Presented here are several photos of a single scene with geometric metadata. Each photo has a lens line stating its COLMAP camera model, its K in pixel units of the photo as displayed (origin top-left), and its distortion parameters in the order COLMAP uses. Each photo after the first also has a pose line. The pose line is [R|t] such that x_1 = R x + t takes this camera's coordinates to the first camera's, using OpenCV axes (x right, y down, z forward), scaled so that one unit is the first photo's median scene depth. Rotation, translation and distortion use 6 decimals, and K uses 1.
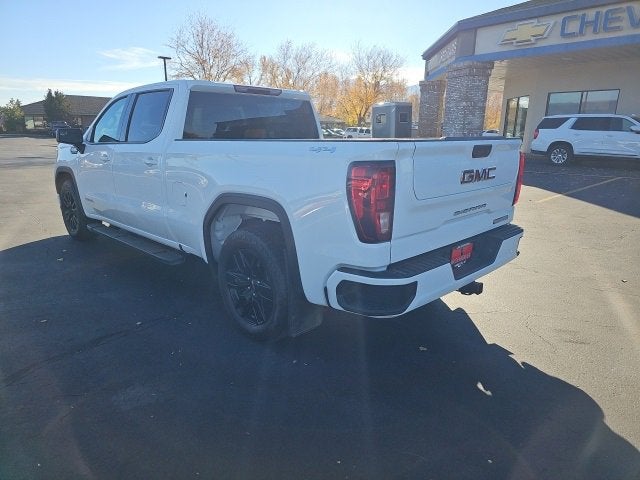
lens RADIAL K [[418.3, 0, 307.3], [0, 418.3, 241.2], [0, 0, 1]] dist [0.058917, -0.047811]
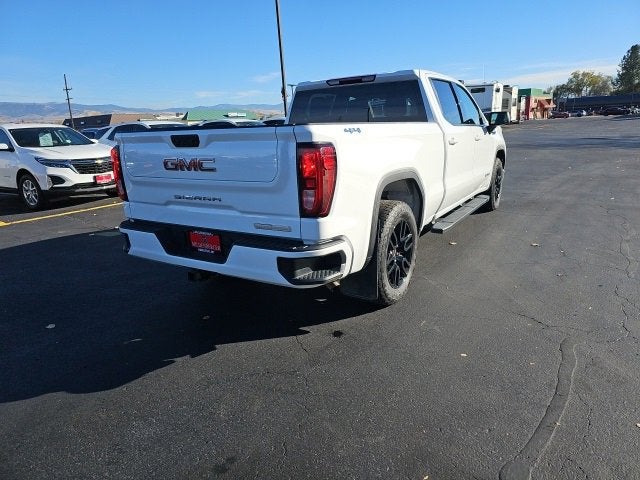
lens RADIAL K [[419.1, 0, 315.8], [0, 419.1, 242.7], [0, 0, 1]] dist [0.059958, -0.046895]
pose [[0.237355, 0.240480, -0.941187, 0.916069], [-0.198247, 0.960475, 0.195413, -0.145116], [0.950979, 0.140205, 0.275648, 0.637182]]
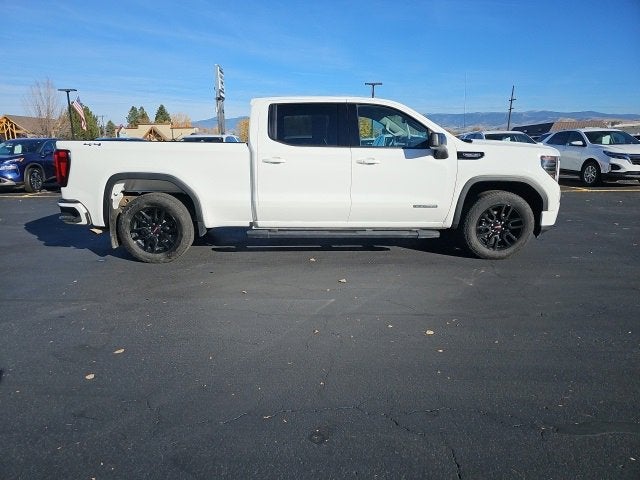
lens RADIAL K [[424.5, 0, 311.8], [0, 424.5, 237.3], [0, 0, 1]] dist [0.059994, -0.051893]
pose [[-0.689982, 0.148531, -0.708423, 0.754656], [-0.179589, 0.912988, 0.366334, -0.482190], [0.701194, 0.379989, -0.603271, 1.987768]]
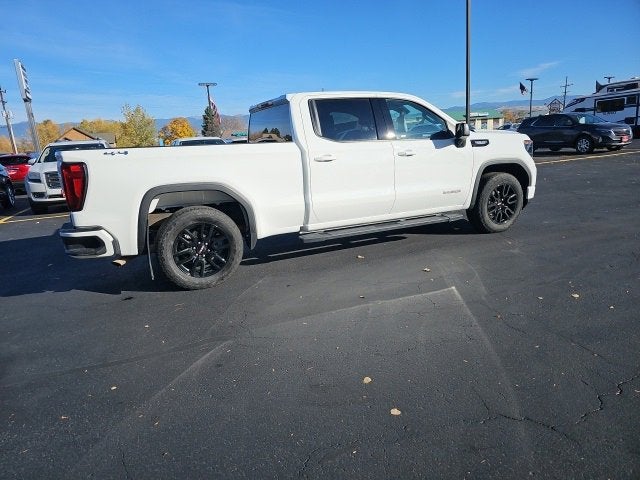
lens RADIAL K [[424.5, 0, 311.8], [0, 424.5, 237.3], [0, 0, 1]] dist [0.059994, -0.051893]
pose [[-0.336830, 0.218709, -0.915812, 1.024836], [-0.180530, 0.939602, 0.290788, -0.357216], [0.924097, 0.263278, -0.277002, 1.483828]]
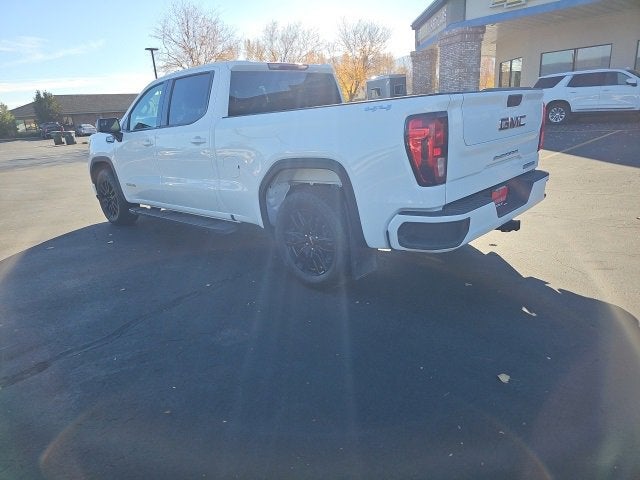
lens RADIAL K [[417.9, 0, 303.1], [0, 417.9, 239.1], [0, 0, 1]] dist [0.055716, -0.042397]
pose [[0.996912, -0.078455, -0.003270, -0.102750], [0.078521, 0.996310, 0.034659, 0.041924], [0.000539, -0.034809, 0.999394, -0.079438]]
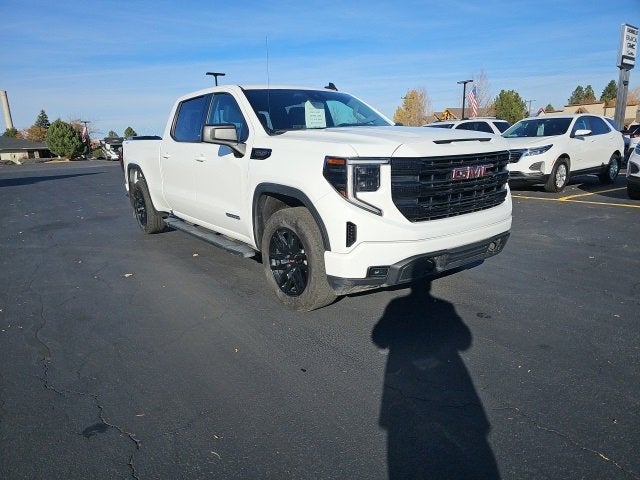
lens RADIAL K [[419.1, 0, 315.8], [0, 419.1, 242.7], [0, 0, 1]] dist [0.059958, -0.046895]
pose [[-0.989833, -0.006266, 0.142093, -0.577529], [0.061640, 0.881437, 0.468262, -0.557426], [-0.128181, 0.472260, -0.872089, 2.275416]]
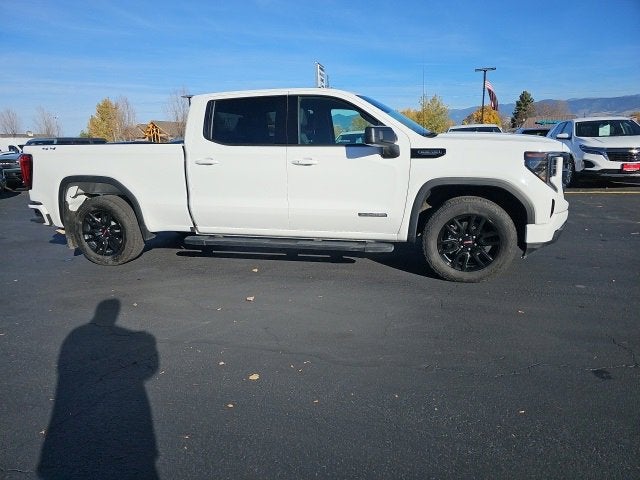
lens RADIAL K [[419.1, 0, 315.8], [0, 419.1, 242.7], [0, 0, 1]] dist [0.059958, -0.046895]
pose [[-0.856200, 0.136686, -0.498235, 0.313973], [-0.105091, 0.898129, 0.426989, -0.527516], [0.505843, 0.417948, -0.754614, 2.154103]]
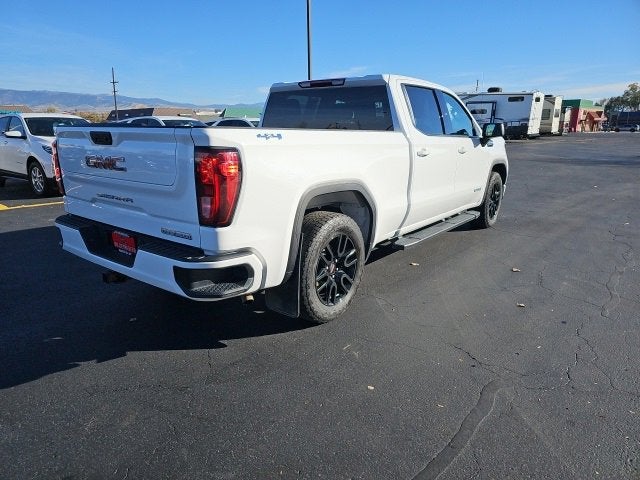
lens RADIAL K [[419.1, 0, 315.8], [0, 419.1, 242.7], [0, 0, 1]] dist [0.059958, -0.046895]
pose [[0.136253, 0.251724, -0.958160, 0.906704], [-0.248904, 0.944854, 0.212834, -0.192536], [0.958896, 0.209491, 0.191394, 0.811419]]
